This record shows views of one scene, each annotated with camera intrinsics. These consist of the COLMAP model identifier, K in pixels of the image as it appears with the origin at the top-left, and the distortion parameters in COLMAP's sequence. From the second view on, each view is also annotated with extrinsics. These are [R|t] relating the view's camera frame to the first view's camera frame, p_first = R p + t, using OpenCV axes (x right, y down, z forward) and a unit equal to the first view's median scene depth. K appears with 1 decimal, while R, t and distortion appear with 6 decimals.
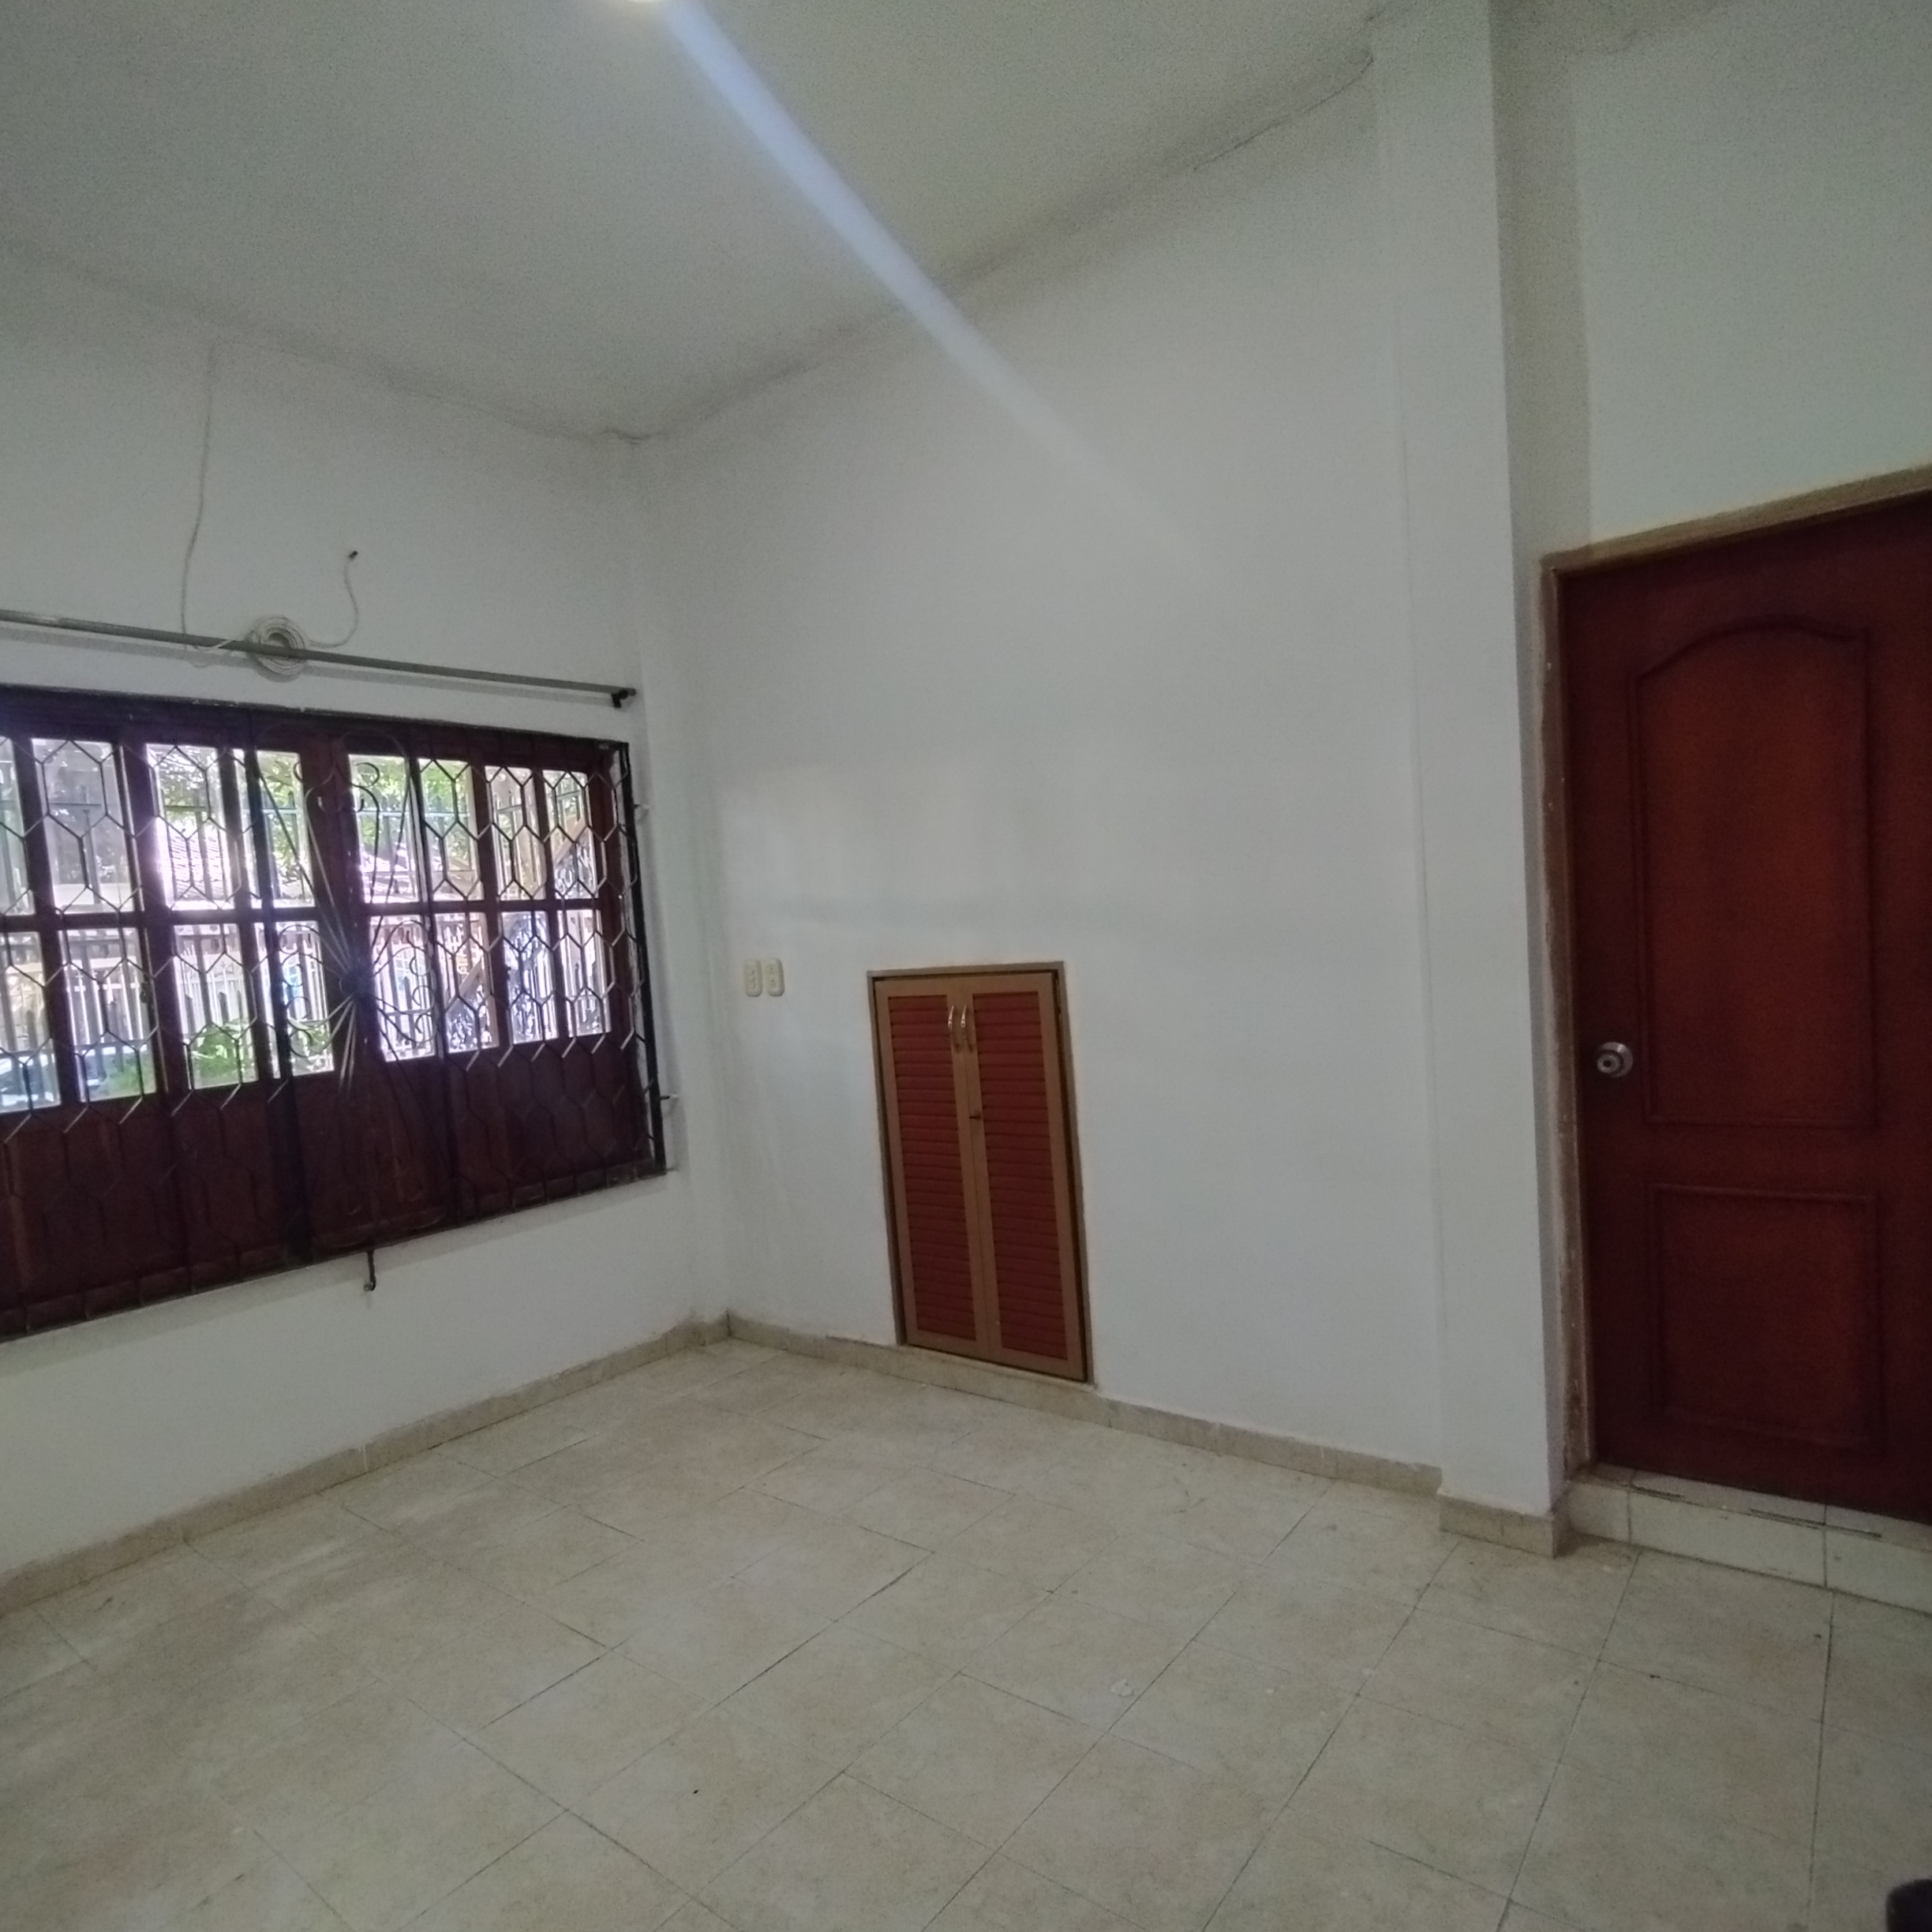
lens RADIAL K [[1175.7, 0, 954.8], [0, 1175.7, 1011.9], [0, 0, 1]] dist [0.002060, 0.000816]
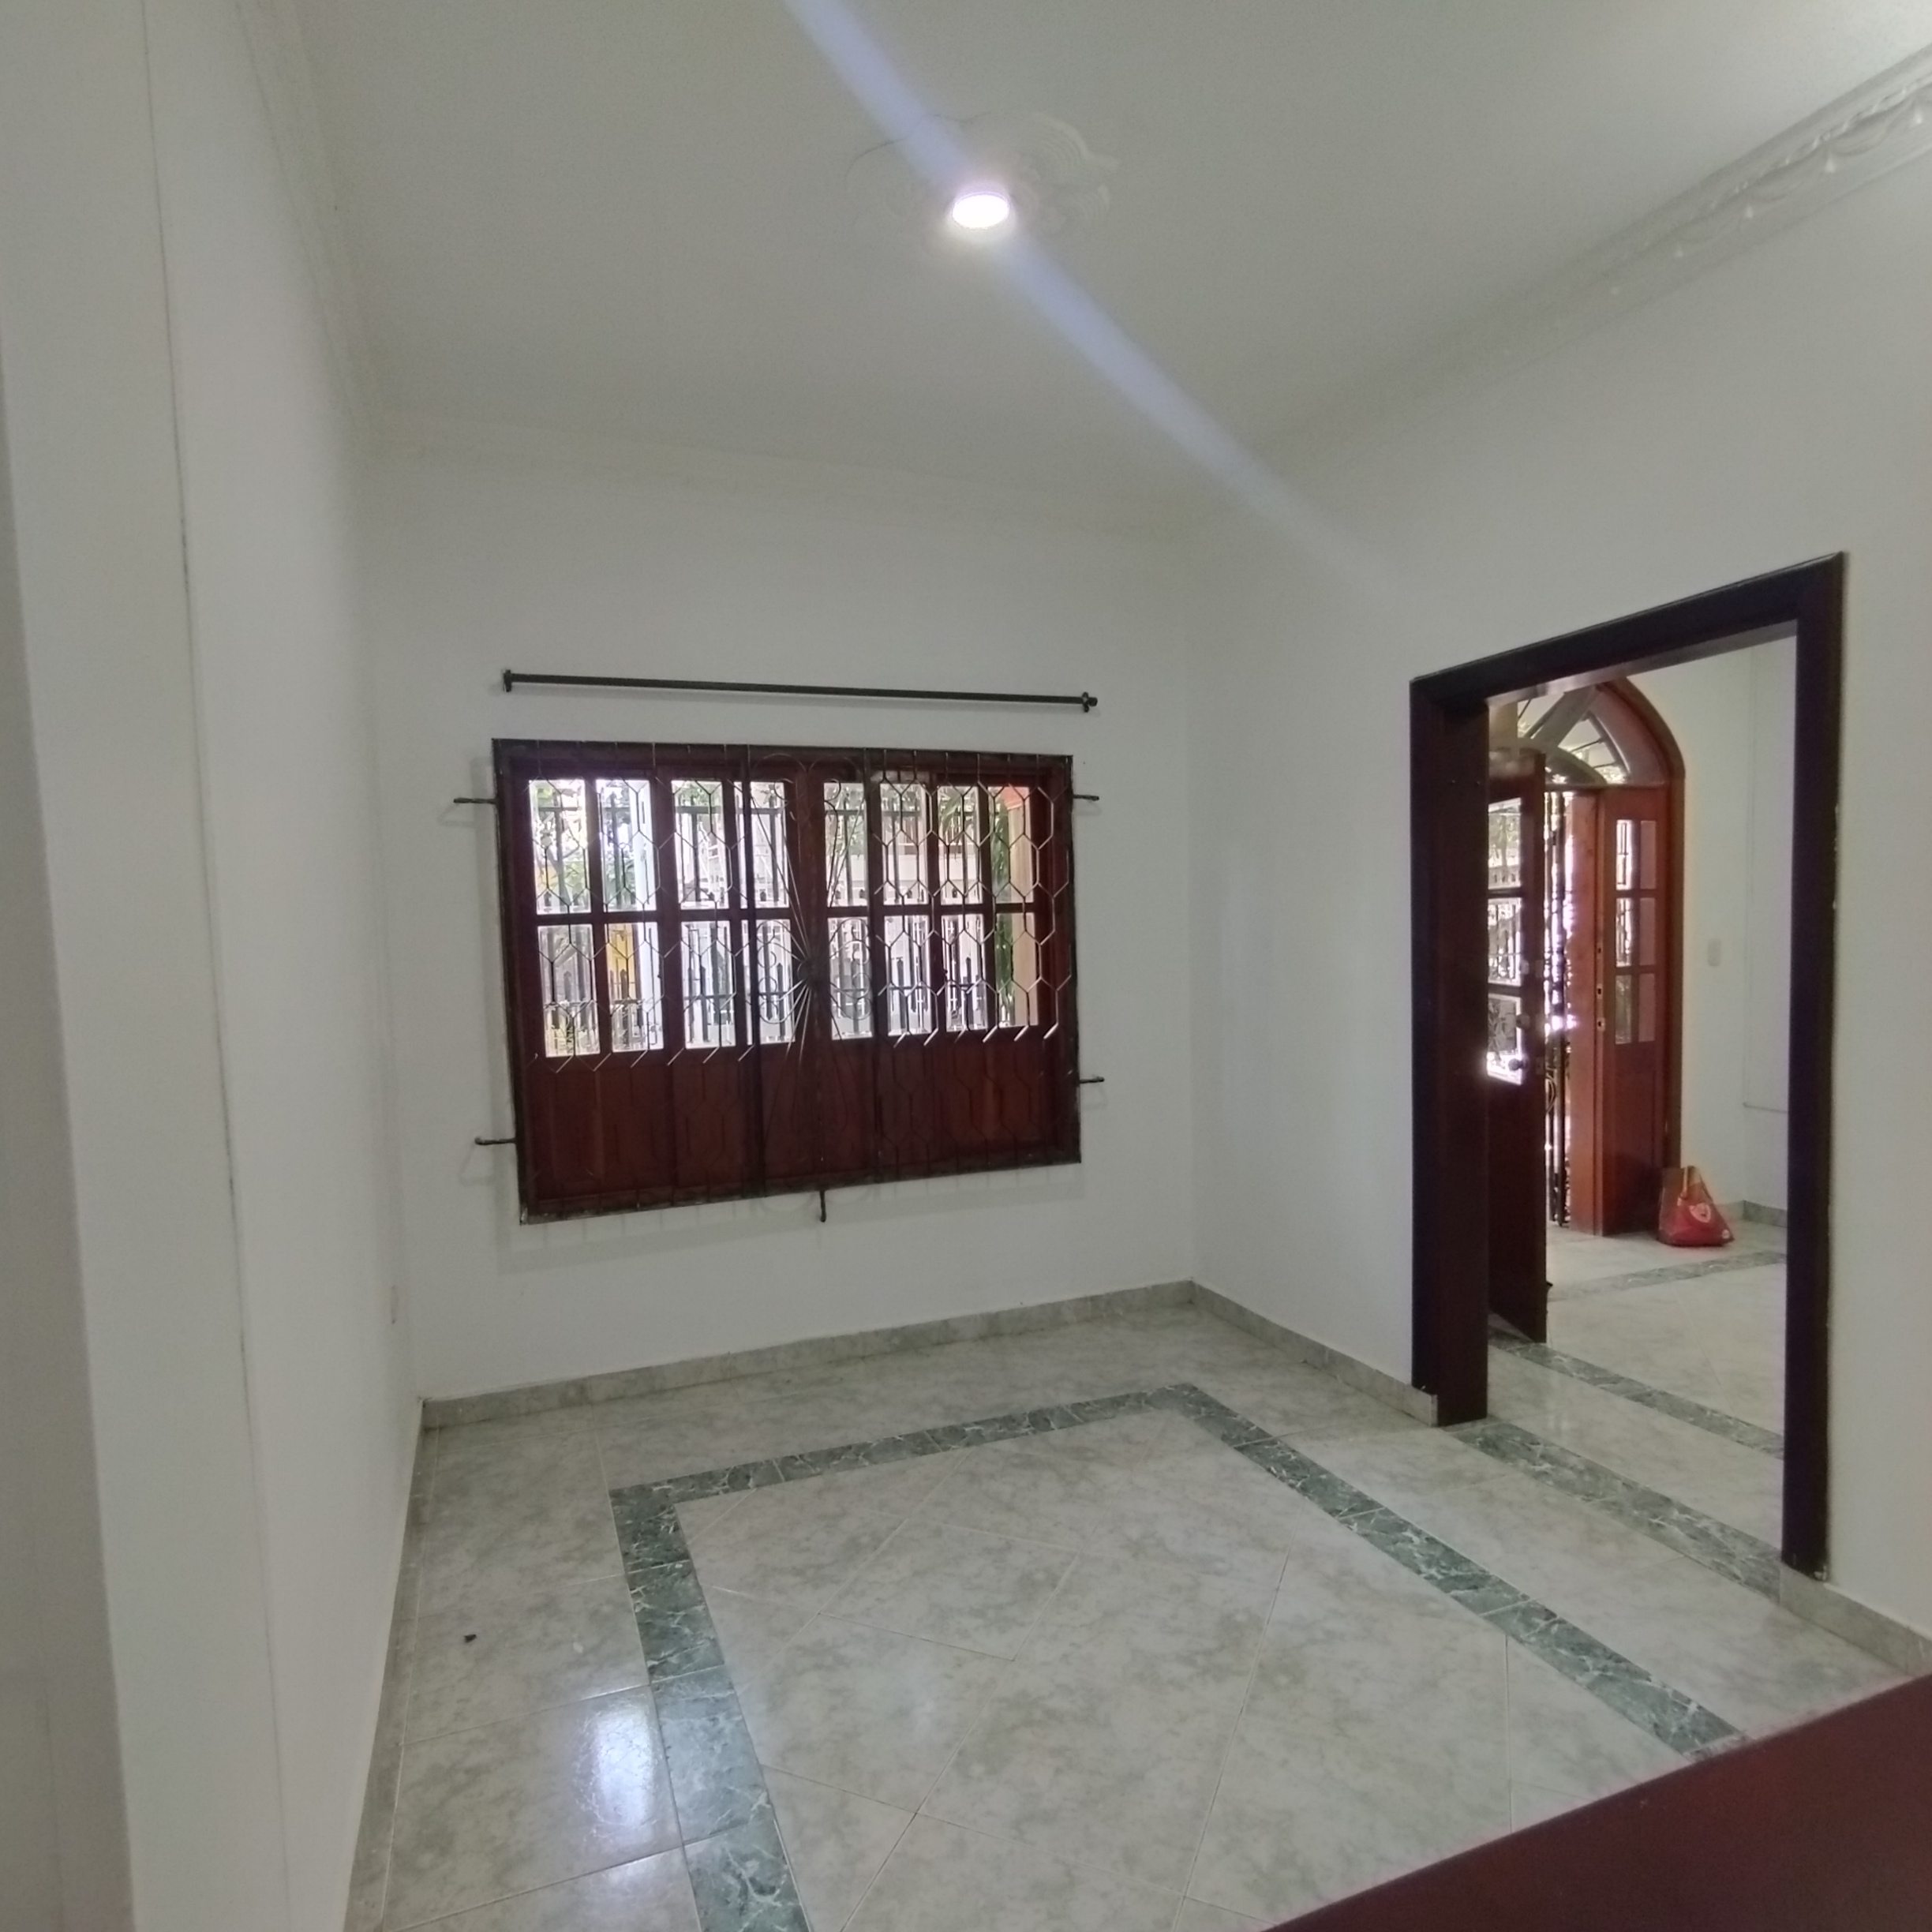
lens RADIAL K [[983.3, 0, 964.6], [0, 983.3, 1020.5], [0, 0, 1]] dist [-0.000360, 0.000016]
pose [[0.831488, 0.077752, -0.550074, 0.179315], [-0.061330, 0.996953, 0.048211, -0.031793], [0.552146, -0.006350, 0.833723, 0.237720]]
